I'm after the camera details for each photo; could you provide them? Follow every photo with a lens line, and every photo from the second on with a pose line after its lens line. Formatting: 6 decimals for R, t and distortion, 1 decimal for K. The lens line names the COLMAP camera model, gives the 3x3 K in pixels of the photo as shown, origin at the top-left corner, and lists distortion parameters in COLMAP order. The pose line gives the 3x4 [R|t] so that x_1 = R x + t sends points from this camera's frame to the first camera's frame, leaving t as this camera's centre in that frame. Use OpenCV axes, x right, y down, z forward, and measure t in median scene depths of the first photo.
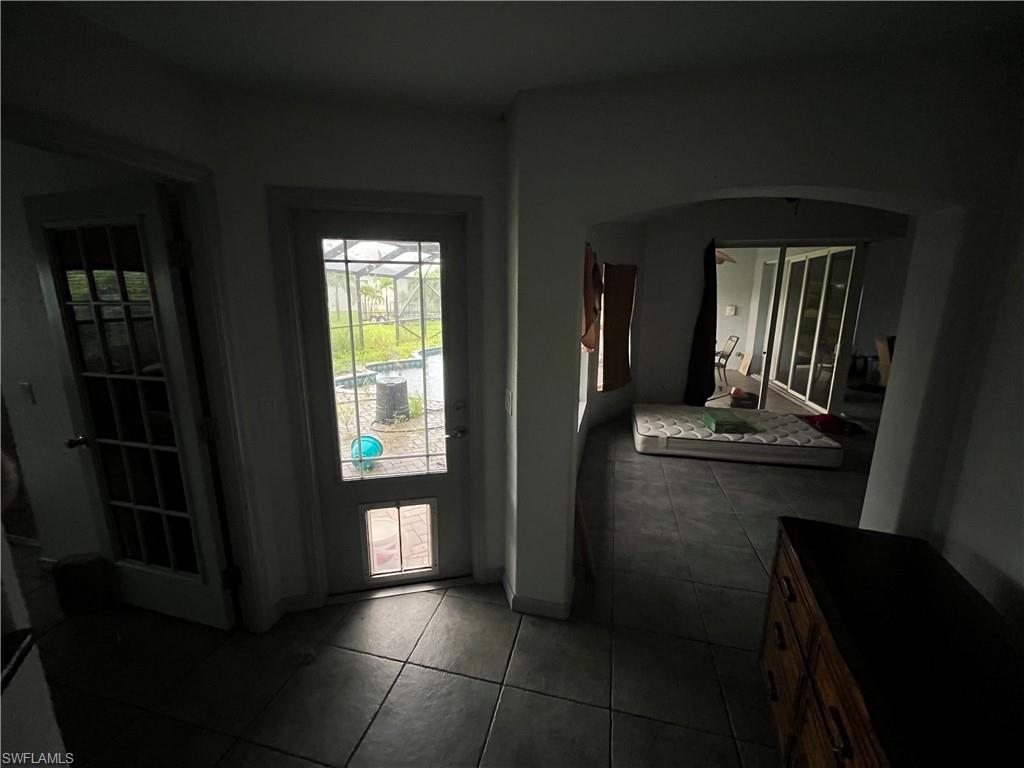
lens RADIAL K [[411.6, 0, 512.9], [0, 411.6, 379.2], [0, 0, 1]] dist [0.000567, -0.000392]
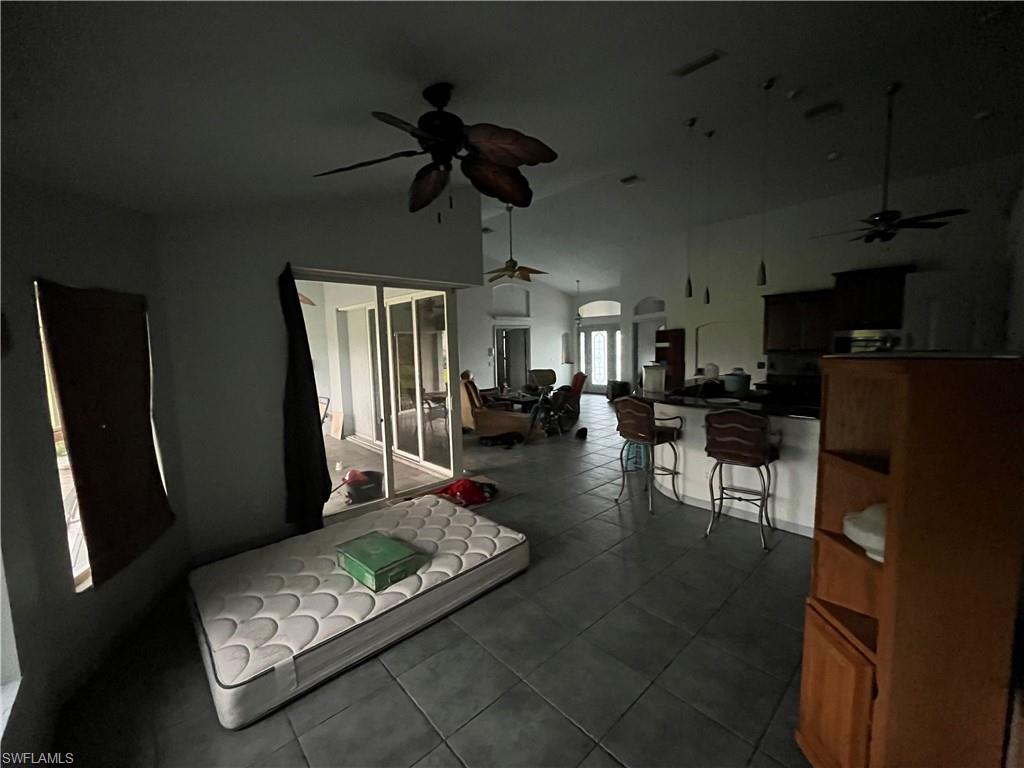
lens RADIAL K [[411.6, 0, 511.8], [0, 411.6, 383.1], [0, 0, 1]] dist [0.000567, -0.000392]
pose [[0.549082, -0.105585, 0.829072, 0.268451], [0.195769, 0.980639, -0.004767, -0.185354], [-0.812517, 0.164924, 0.559121, 0.832403]]
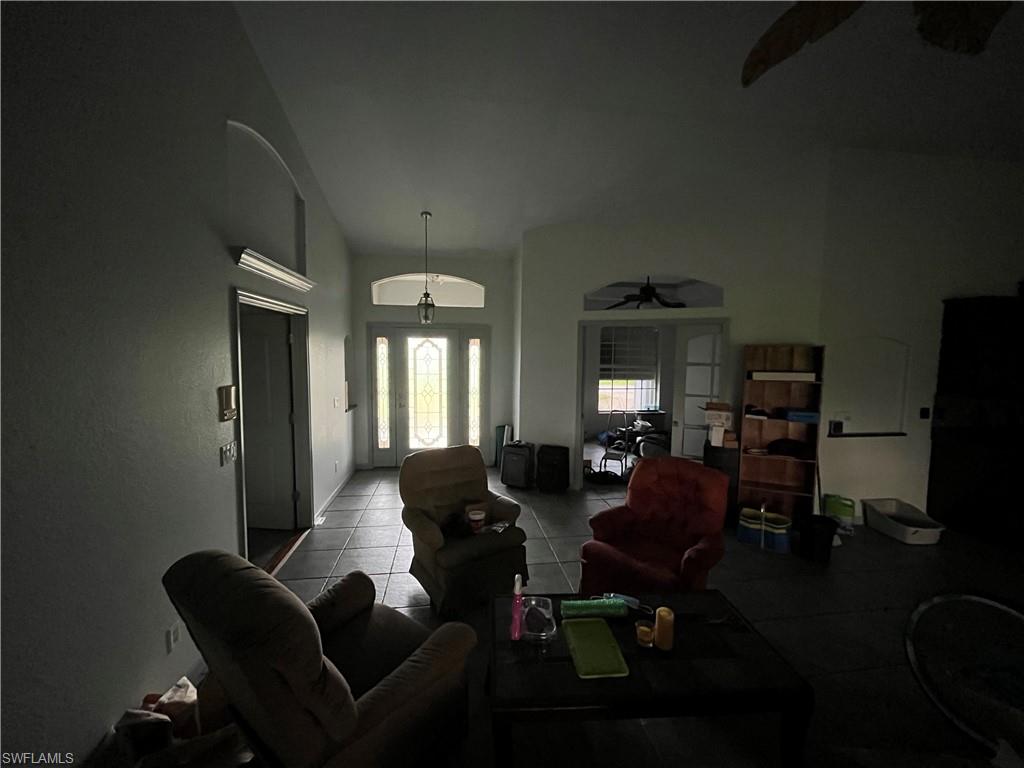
lens RADIAL K [[411.6, 0, 513.6], [0, 411.6, 386.4], [0, 0, 1]] dist [0.000567, -0.000392]
pose [[-0.390864, -0.090583, 0.915980, 2.954403], [0.165763, 0.971948, 0.166852, -0.721613], [-0.905399, 0.217052, -0.364884, 3.438451]]
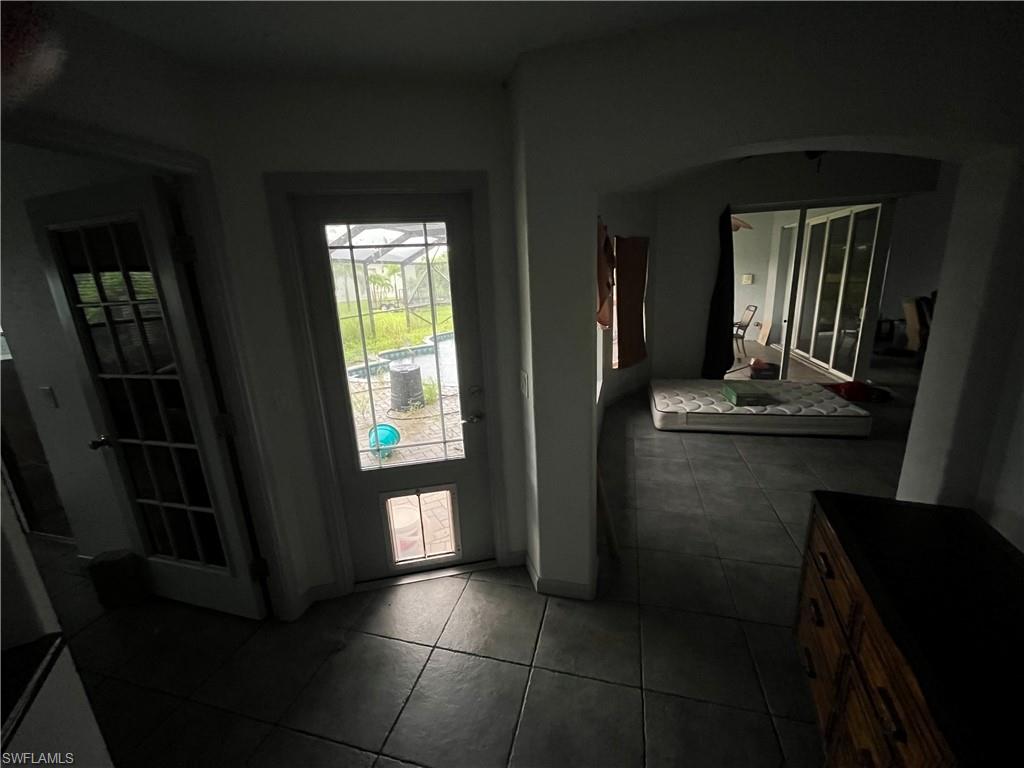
lens RADIAL K [[411.6, 0, 513.8], [0, 411.6, 379.4], [0, 0, 1]] dist [0.000567, -0.000392]
pose [[0.998451, -0.046222, -0.030979, -0.003706], [0.047529, 0.997950, 0.042866, 0.001238], [0.028934, -0.044272, 0.998600, 0.023298]]
